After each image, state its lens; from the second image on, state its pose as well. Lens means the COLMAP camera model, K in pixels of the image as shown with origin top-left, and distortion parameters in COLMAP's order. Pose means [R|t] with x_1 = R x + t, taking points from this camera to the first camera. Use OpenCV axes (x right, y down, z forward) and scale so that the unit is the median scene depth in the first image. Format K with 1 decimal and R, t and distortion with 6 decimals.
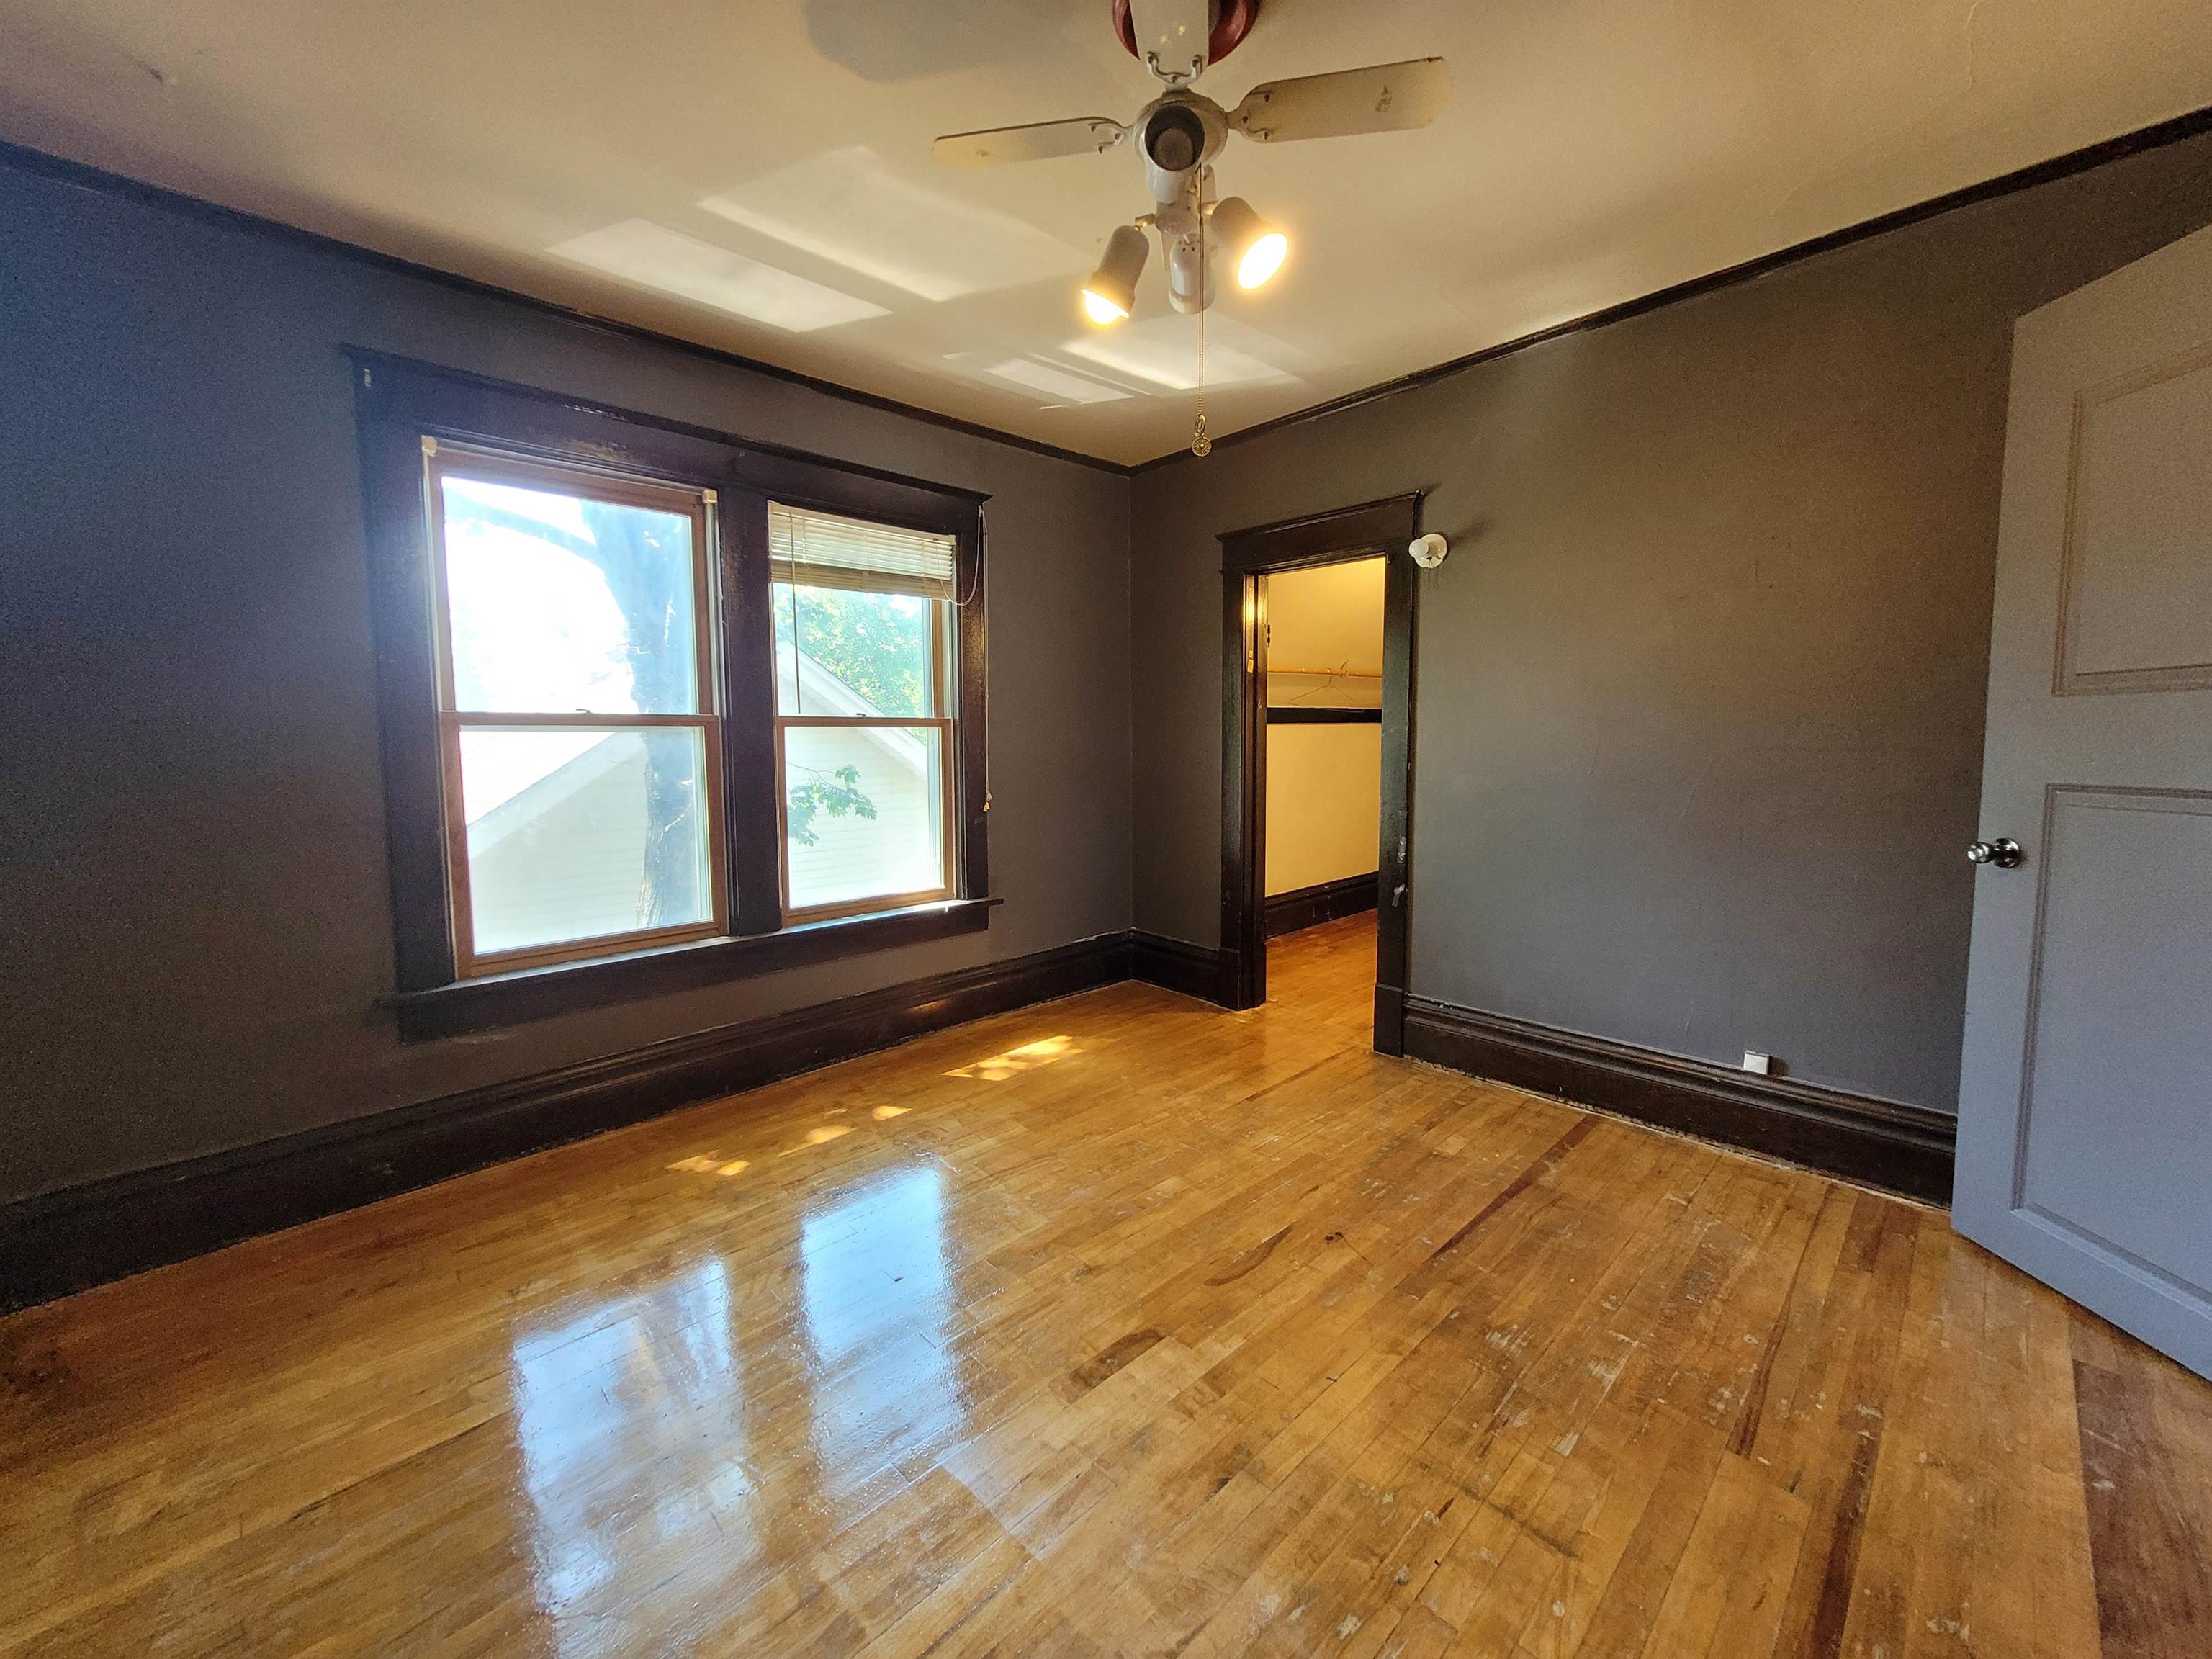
lens RADIAL K [[877.6, 0, 1089.7], [0, 877.6, 827.5], [0, 0, 1]] dist [0.009259, -0.001229]
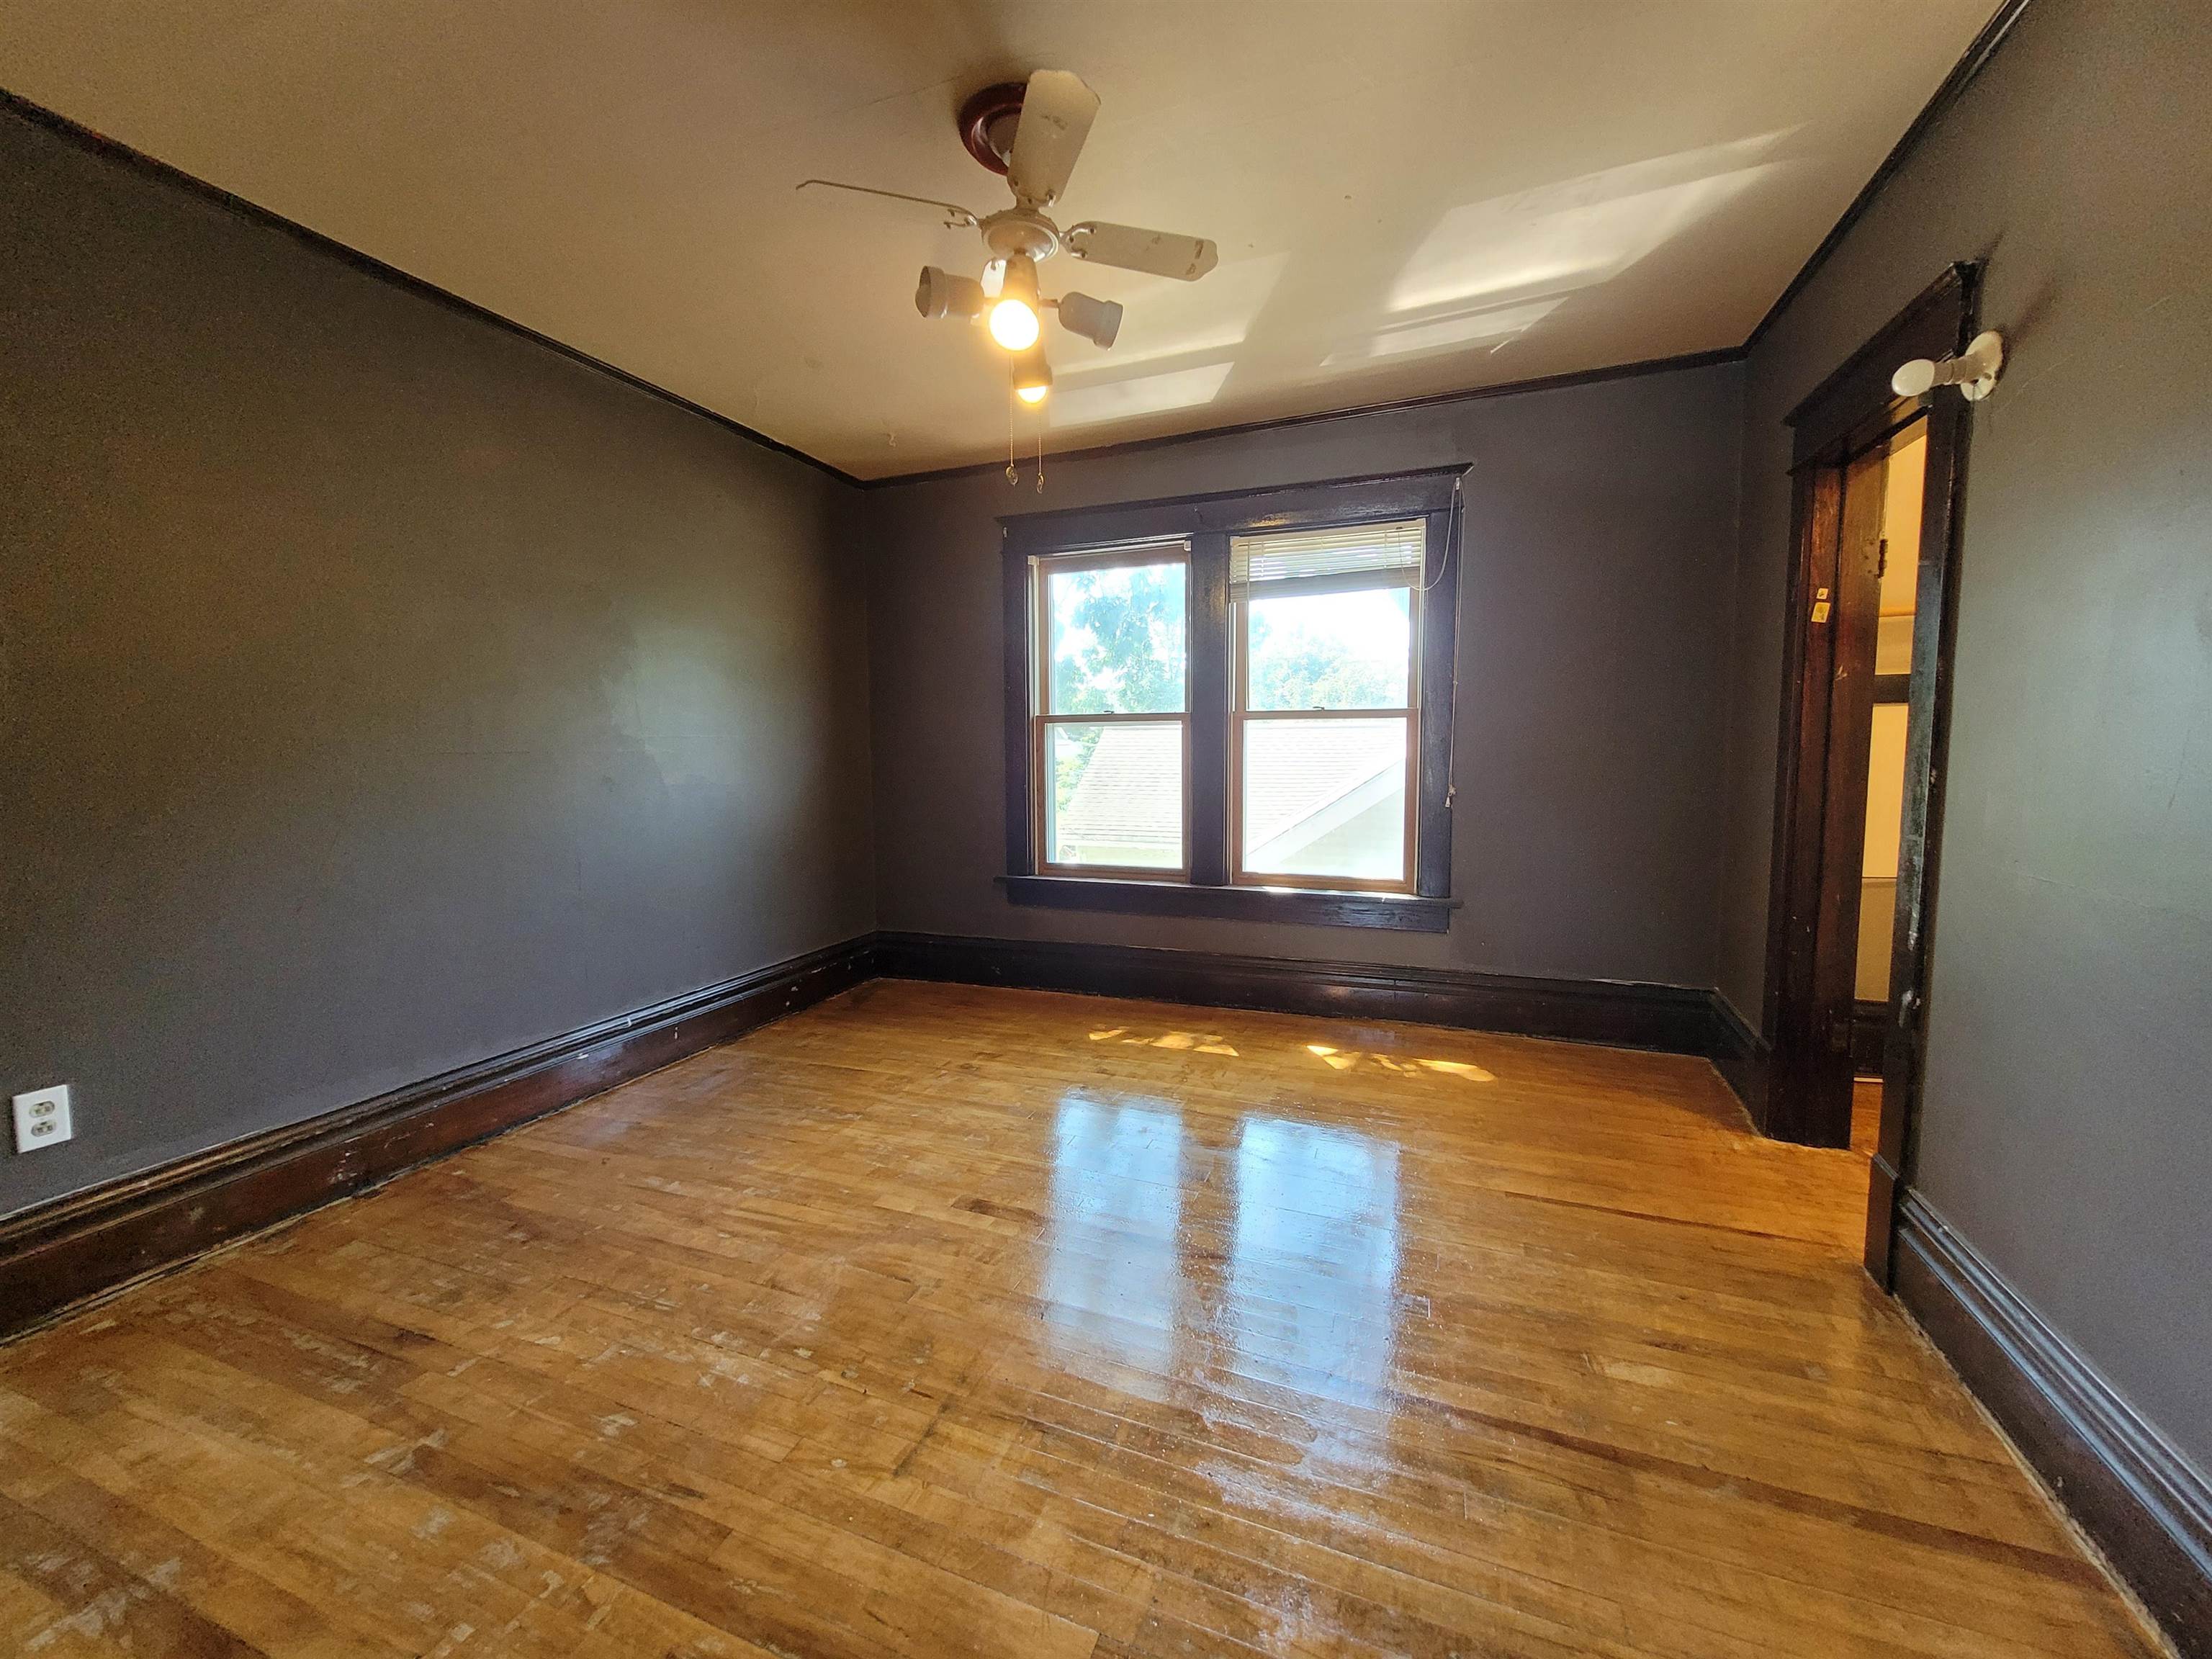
lens RADIAL K [[877.6, 0, 1094.6], [0, 877.6, 831.4], [0, 0, 1]] dist [0.009259, -0.001229]
pose [[0.415090, 0.100686, -0.904192, 0.688131], [-0.084331, 0.993836, 0.071954, -0.033142], [0.905863, 0.046384, 0.421023, 0.318432]]
